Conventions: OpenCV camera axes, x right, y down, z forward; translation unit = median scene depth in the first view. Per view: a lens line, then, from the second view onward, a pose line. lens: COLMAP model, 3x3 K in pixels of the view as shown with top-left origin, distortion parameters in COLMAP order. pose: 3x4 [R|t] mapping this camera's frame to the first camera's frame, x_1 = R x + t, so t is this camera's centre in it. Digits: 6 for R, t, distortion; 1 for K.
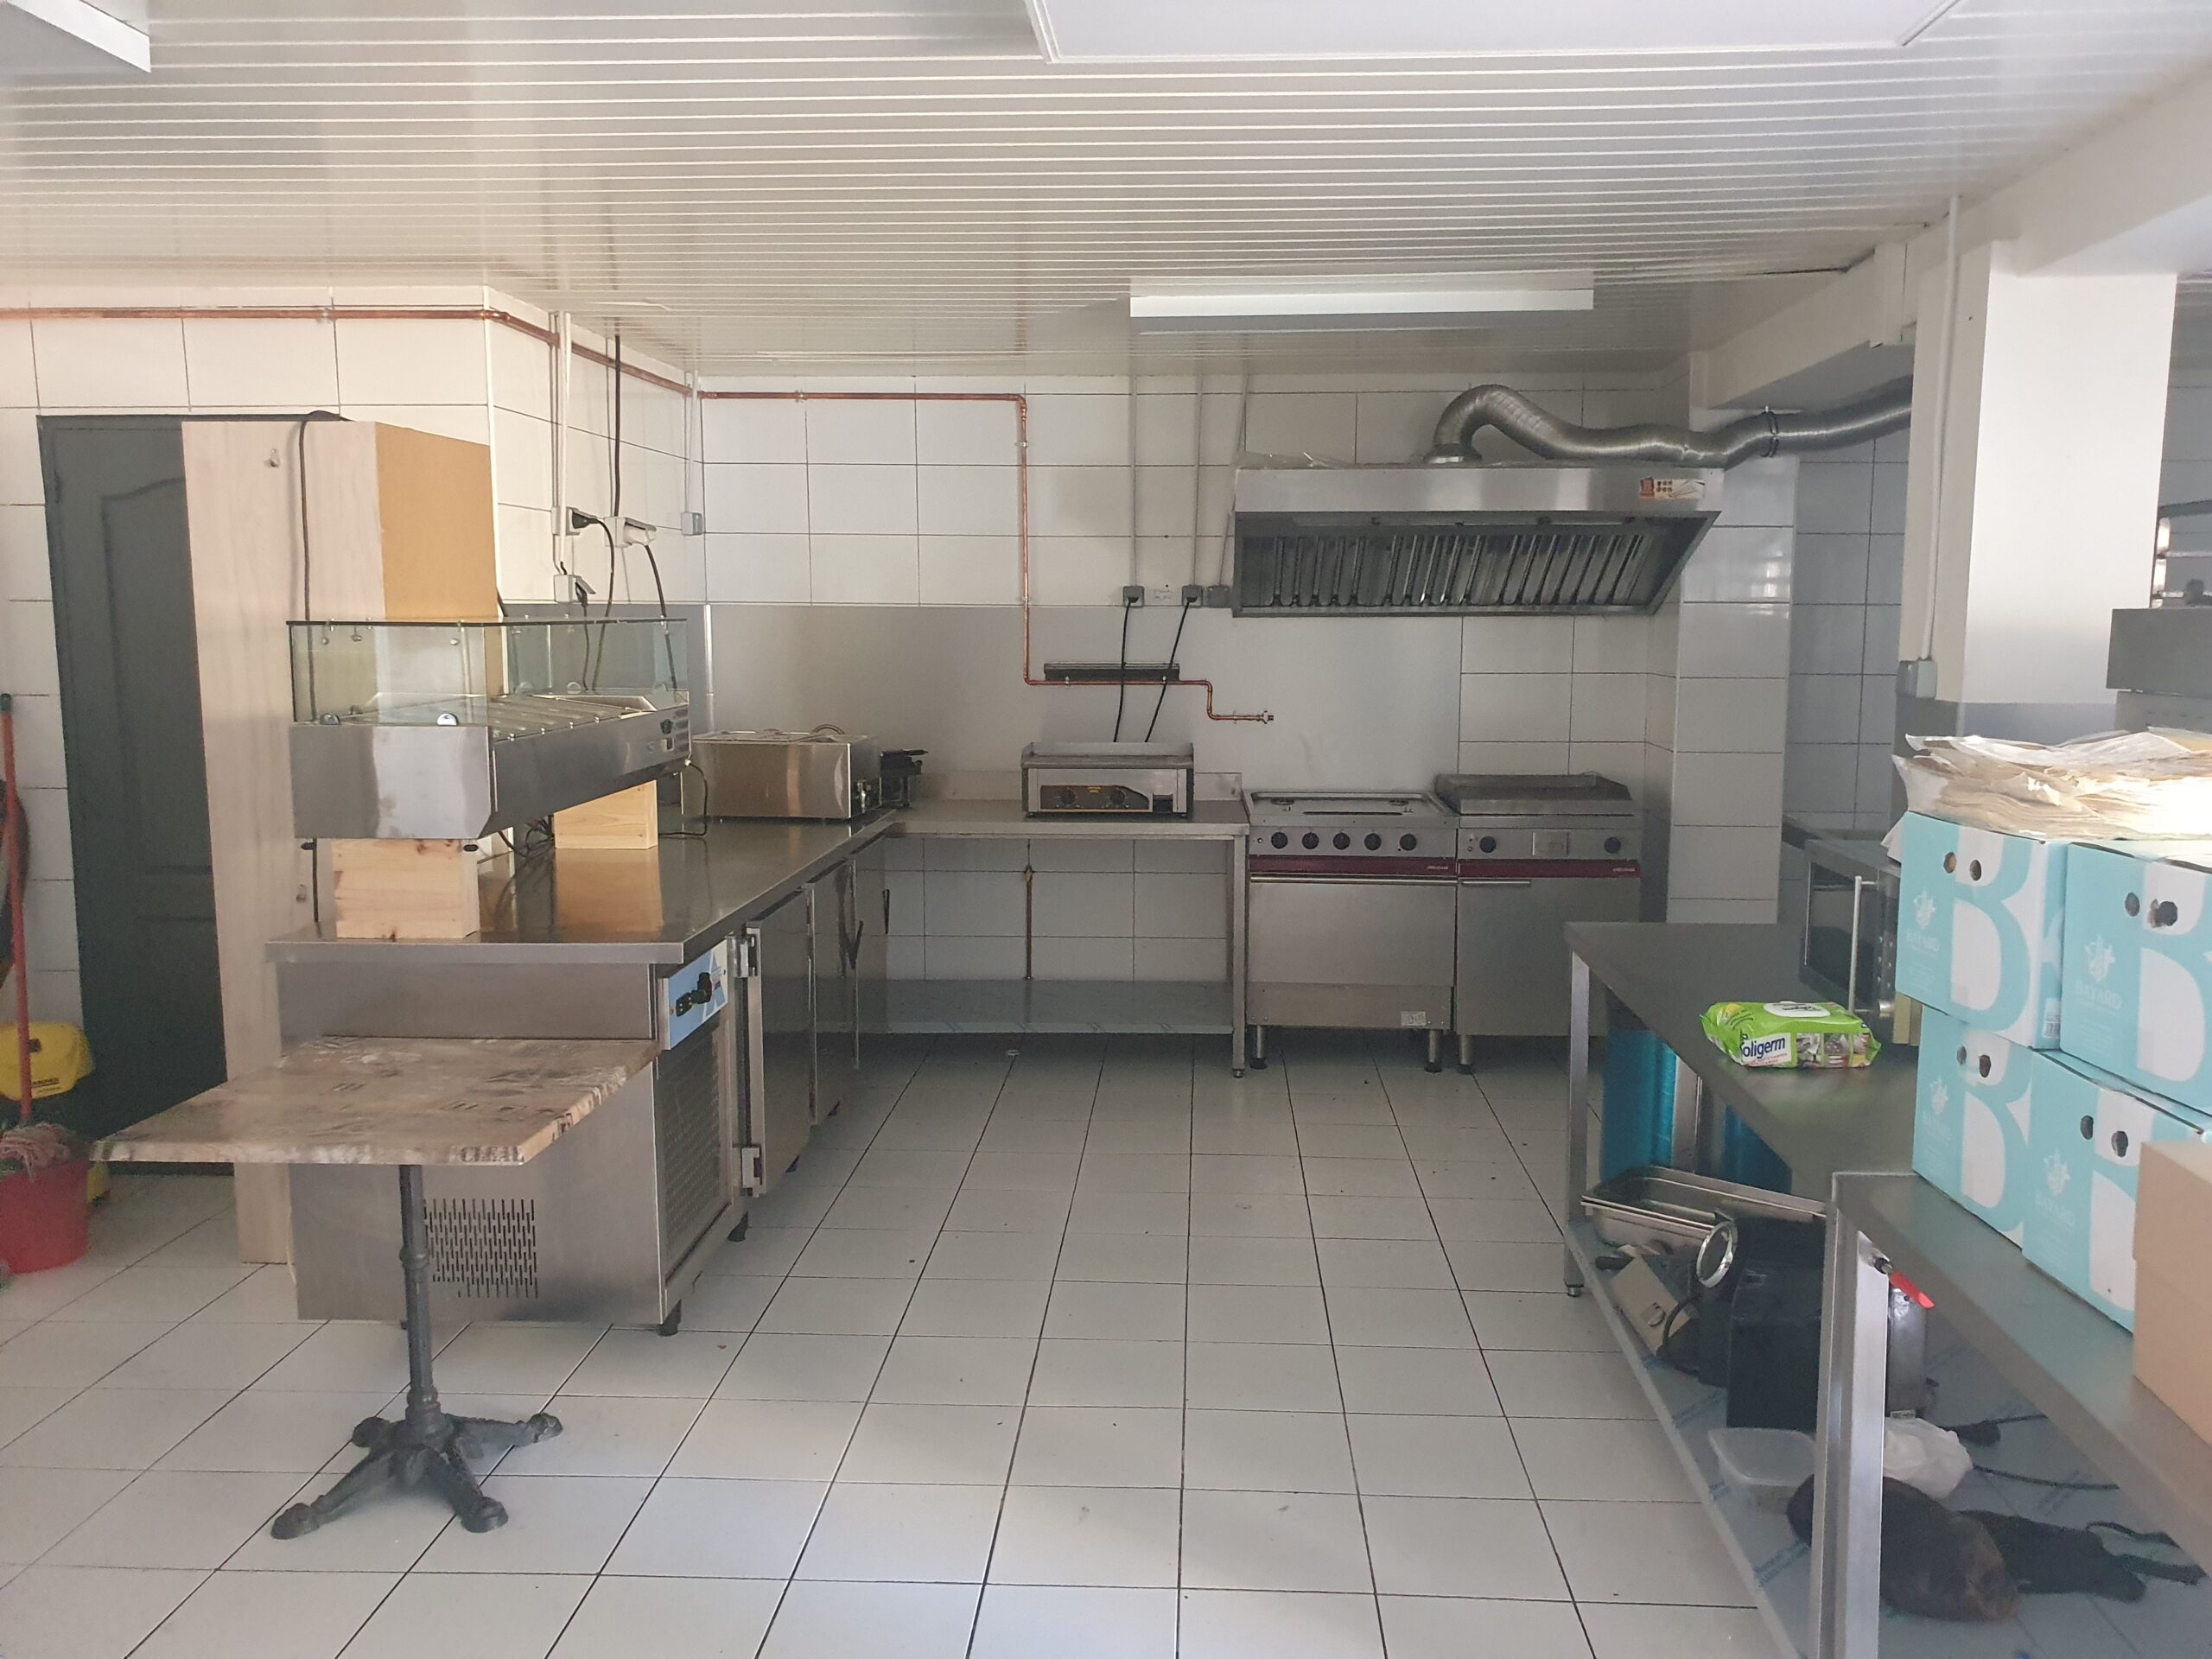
lens RADIAL K [[1723.4, 0, 1133.8], [0, 1723.4, 827.4], [0, 0, 1]] dist [0.001061, 0.038085]
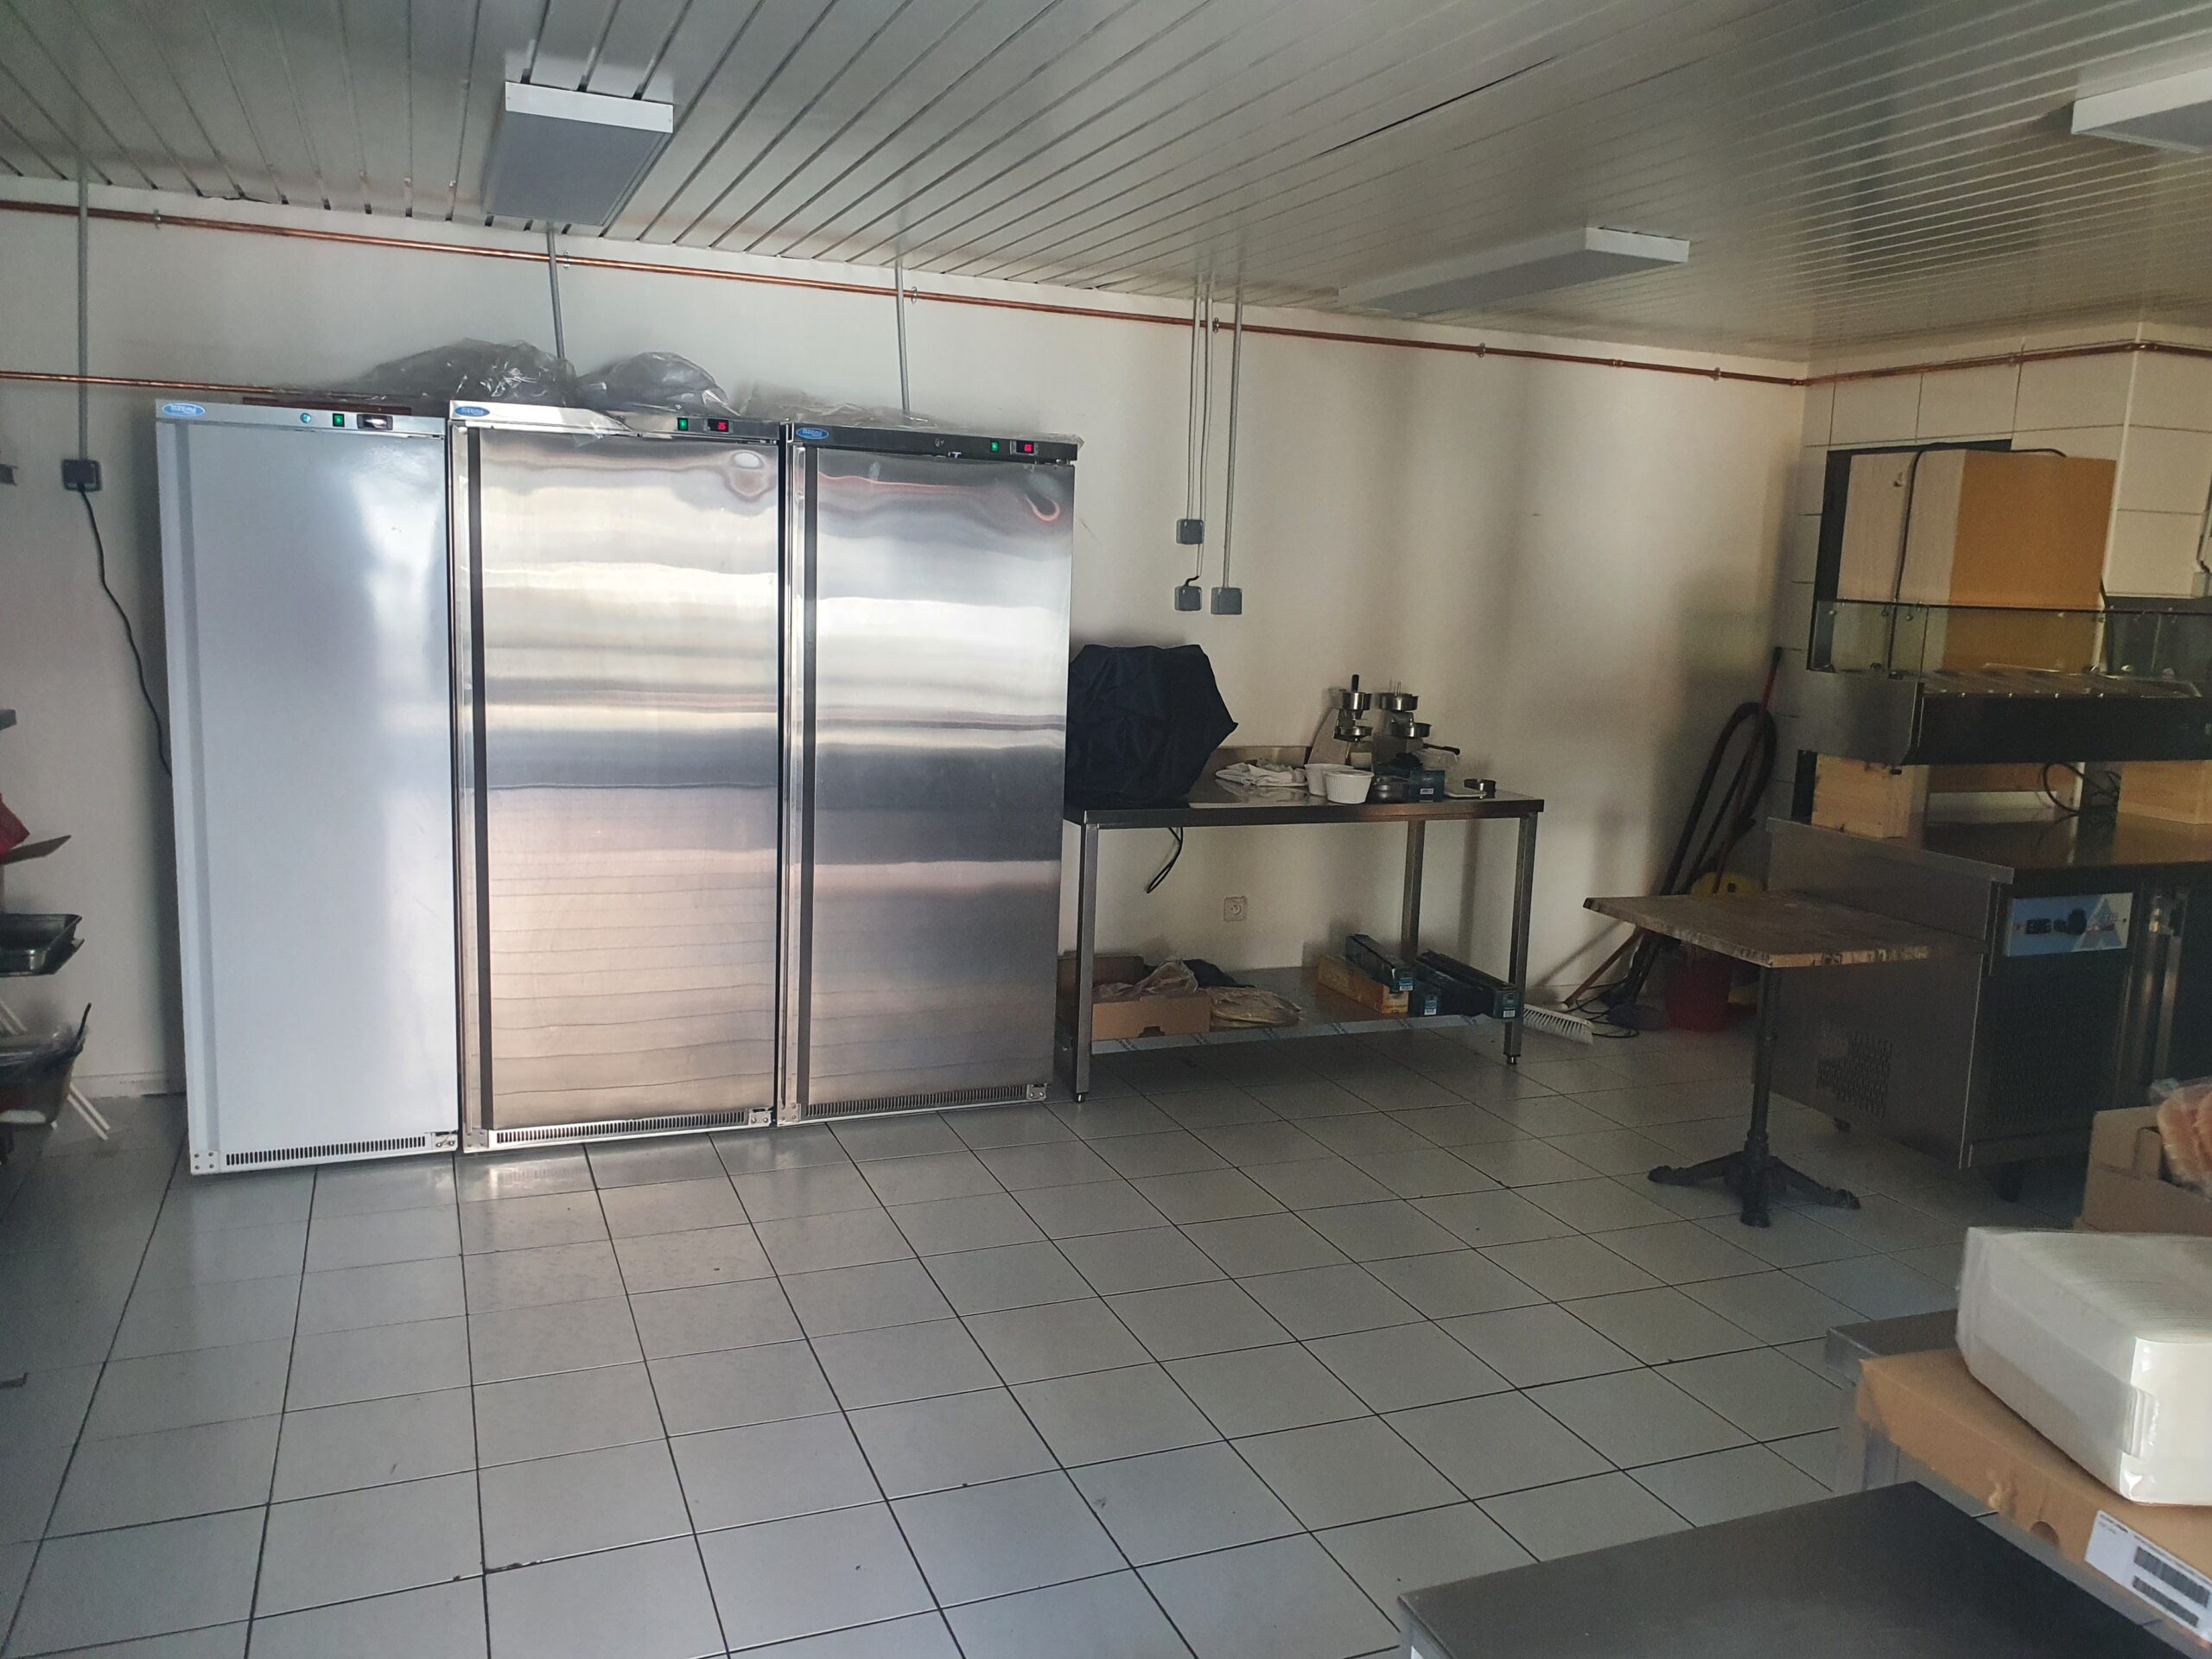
lens RADIAL K [[1723.4, 0, 1133.8], [0, 1723.4, 827.4], [0, 0, 1]] dist [0.001061, 0.038085]
pose [[0.417247, 0.159377, -0.894709, 0.515882], [-0.156392, 0.982407, 0.102065, 0.009214], [0.895236, 0.097339, 0.434831, -0.096818]]
